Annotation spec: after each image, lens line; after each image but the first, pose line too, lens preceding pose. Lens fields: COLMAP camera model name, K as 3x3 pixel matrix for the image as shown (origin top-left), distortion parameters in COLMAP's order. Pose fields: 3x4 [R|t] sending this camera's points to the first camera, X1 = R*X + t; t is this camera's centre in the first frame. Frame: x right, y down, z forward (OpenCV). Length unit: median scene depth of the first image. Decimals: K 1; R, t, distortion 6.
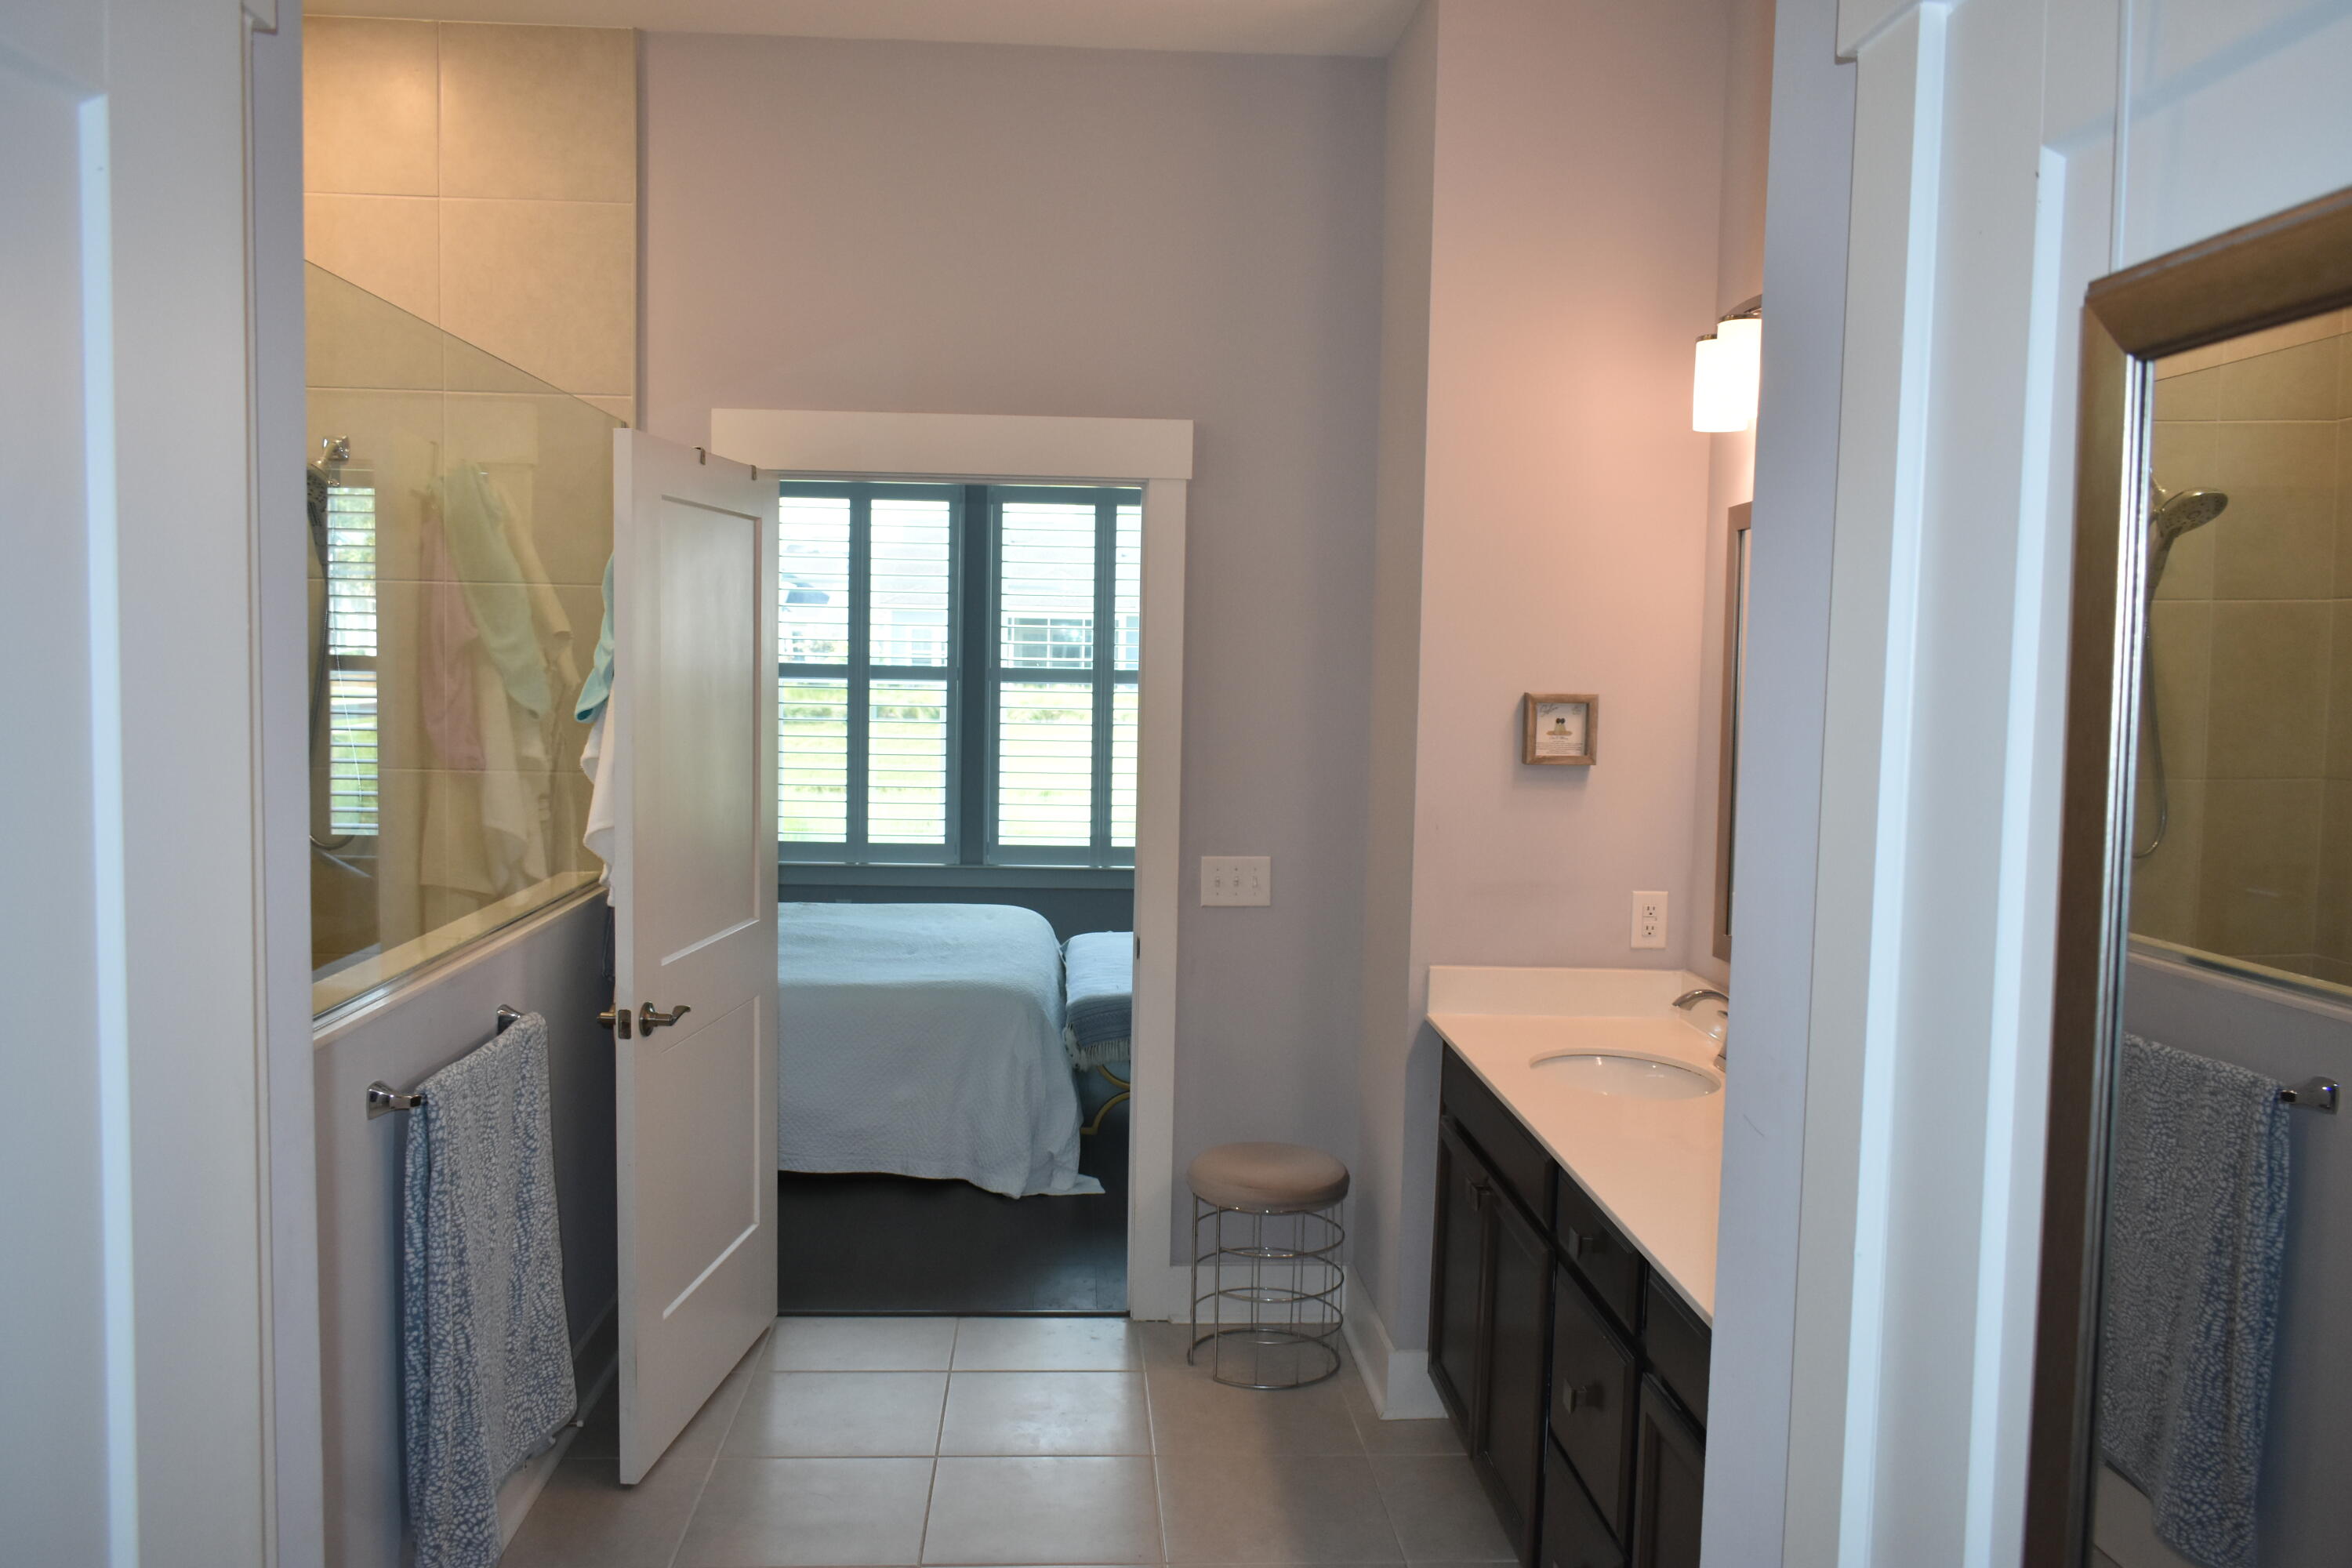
lens RADIAL K [[1831.4, 0, 1176.0], [0, 1831.4, 784.0], [0, 0, 1]] dist [0.001019, 0.004193]
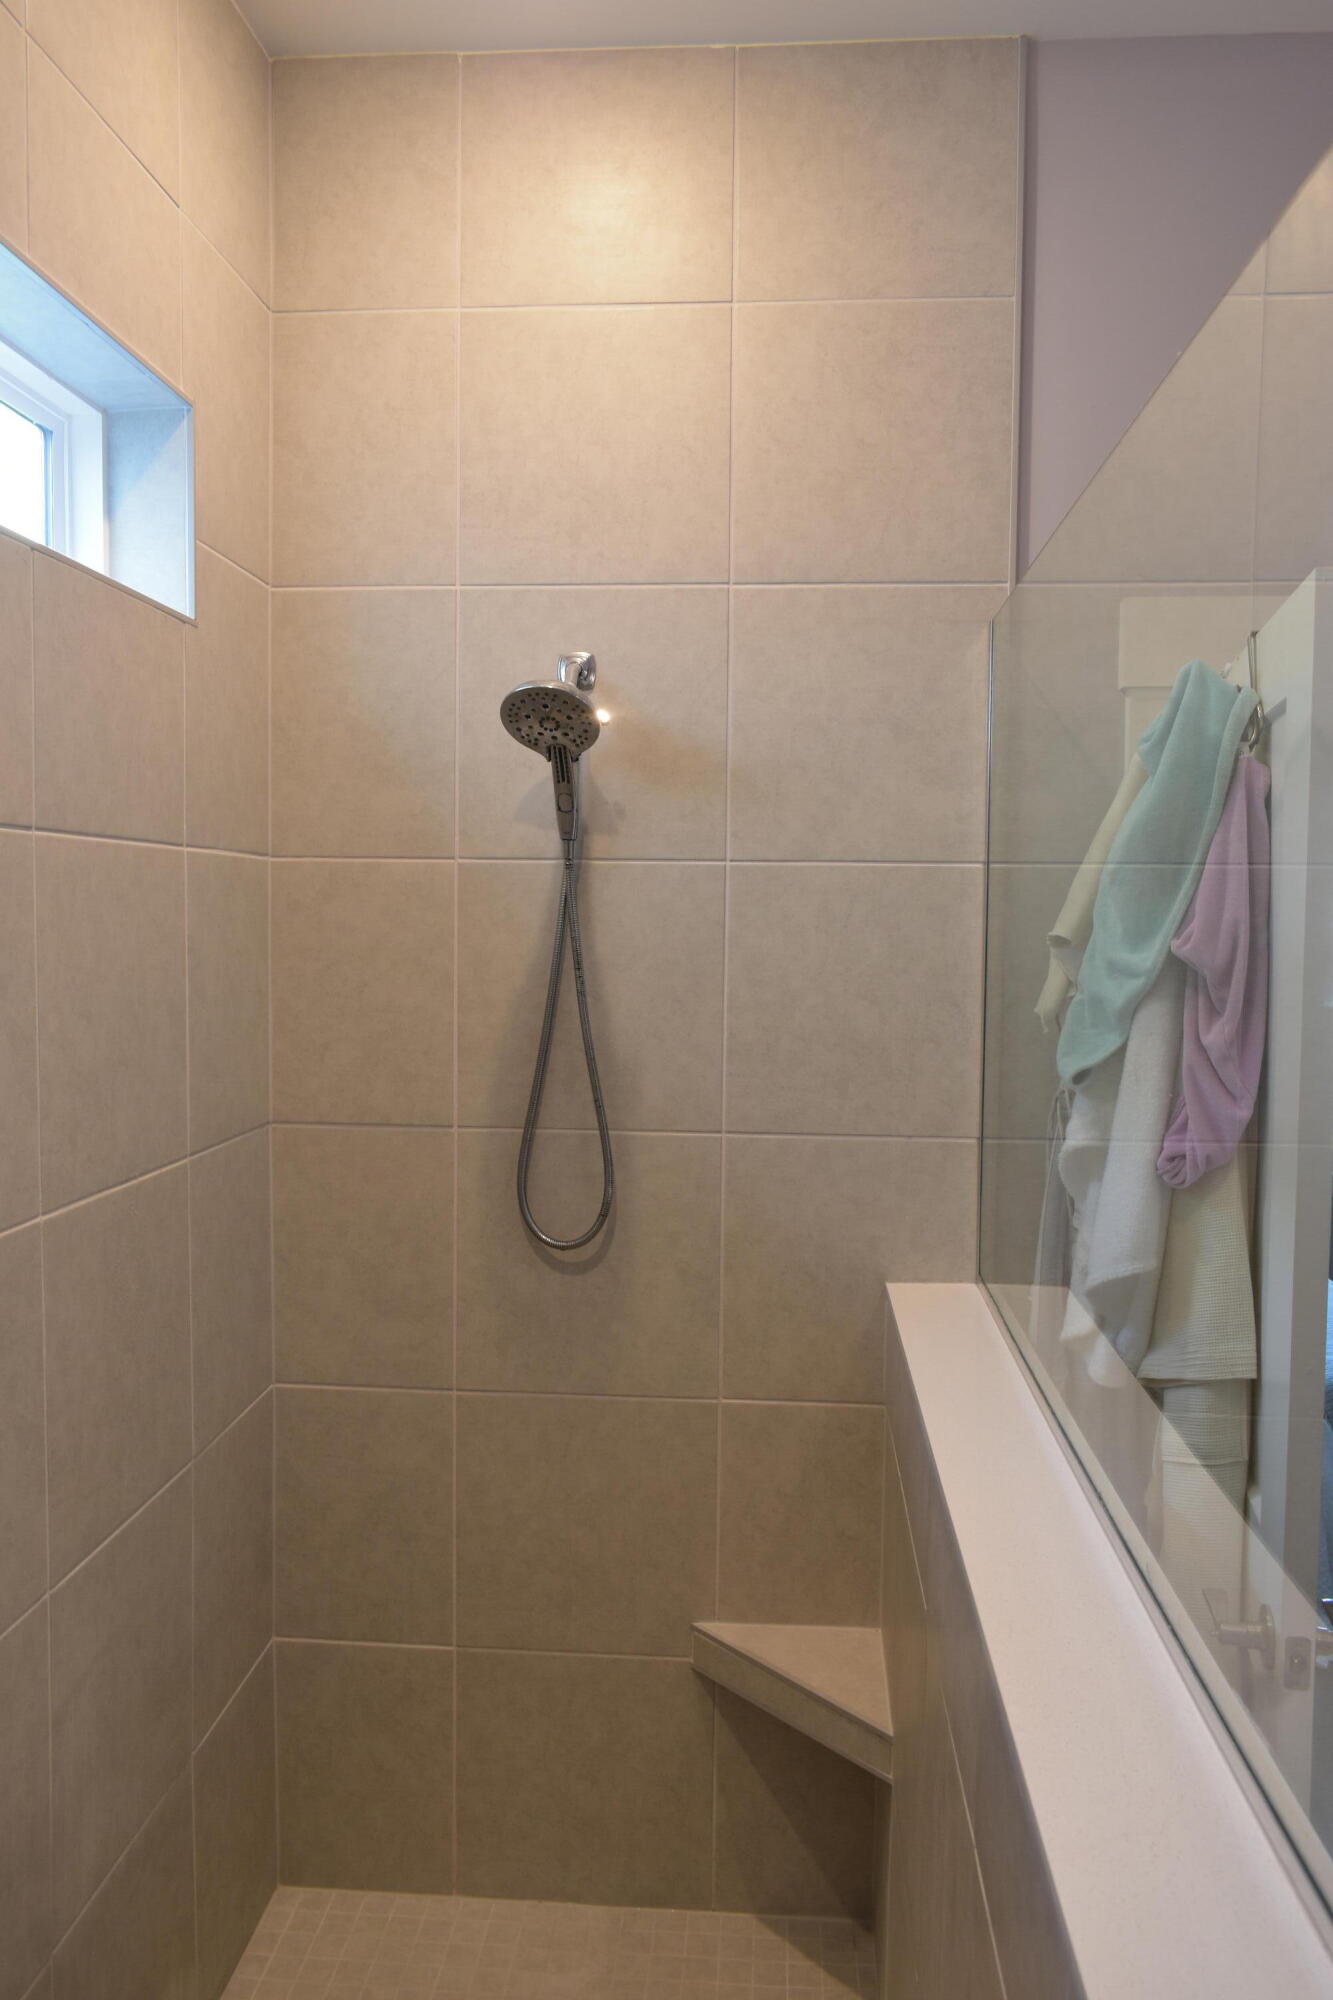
lens RADIAL K [[1557.3, 0, 666.5], [0, 1557.3, 1000.0], [0, 0, 1]] dist [0.001019, 0.004193]
pose [[0.991171, -0.004154, -0.132525, -0.350348], [0.000947, 0.999705, -0.024254, -0.045444], [0.132587, 0.023914, 0.990883, 0.424695]]
